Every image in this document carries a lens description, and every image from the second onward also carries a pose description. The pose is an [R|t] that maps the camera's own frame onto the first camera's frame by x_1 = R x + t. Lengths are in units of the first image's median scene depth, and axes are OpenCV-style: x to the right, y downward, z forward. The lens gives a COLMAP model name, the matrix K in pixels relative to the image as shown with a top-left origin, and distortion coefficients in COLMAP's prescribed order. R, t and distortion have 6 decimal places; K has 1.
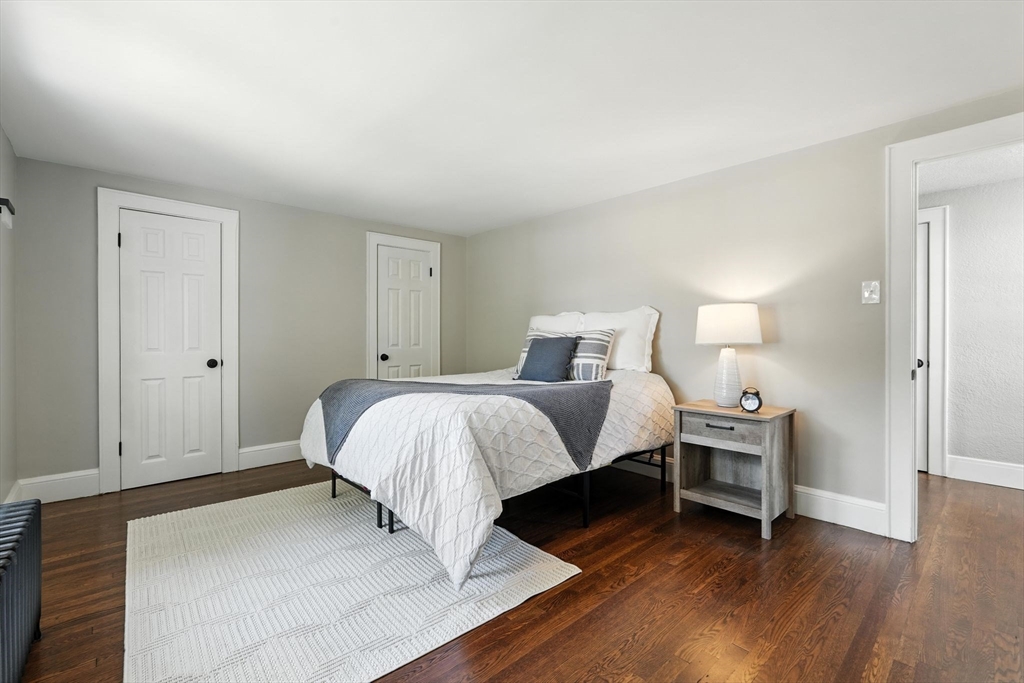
lens RADIAL K [[452.6, 0, 520.5], [0, 452.6, 336.4], [0, 0, 1]] dist [-0.011920, 0.004534]
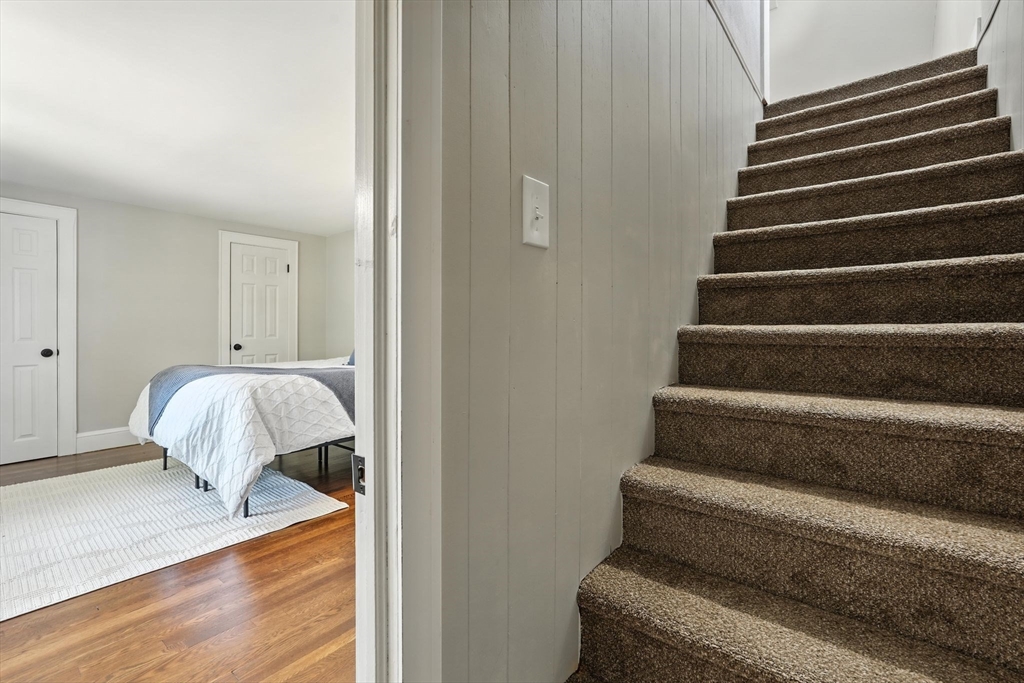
lens RADIAL K [[452.6, 0, 517.0], [0, 452.6, 328.8], [0, 0, 1]] dist [-0.011920, 0.004534]
pose [[0.986208, 0.003114, 0.165480, 0.365750], [-0.003500, 0.999992, 0.002041, -0.003648], [-0.165472, -0.002592, 0.986211, -0.352292]]
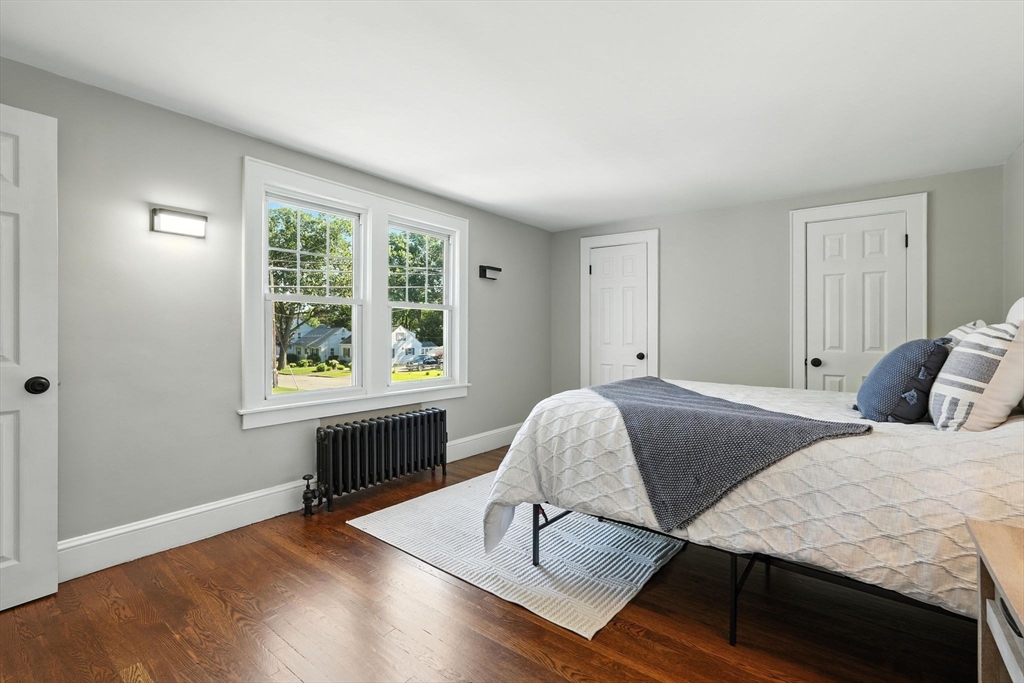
lens RADIAL K [[452.6, 0, 501.4], [0, 452.6, 334.7], [0, 0, 1]] dist [-0.011920, 0.004534]
pose [[0.170502, 0.007056, -0.985332, 0.788857], [-0.008646, 0.999947, 0.005665, -0.004046], [0.985319, 0.007554, 0.170554, 0.650982]]
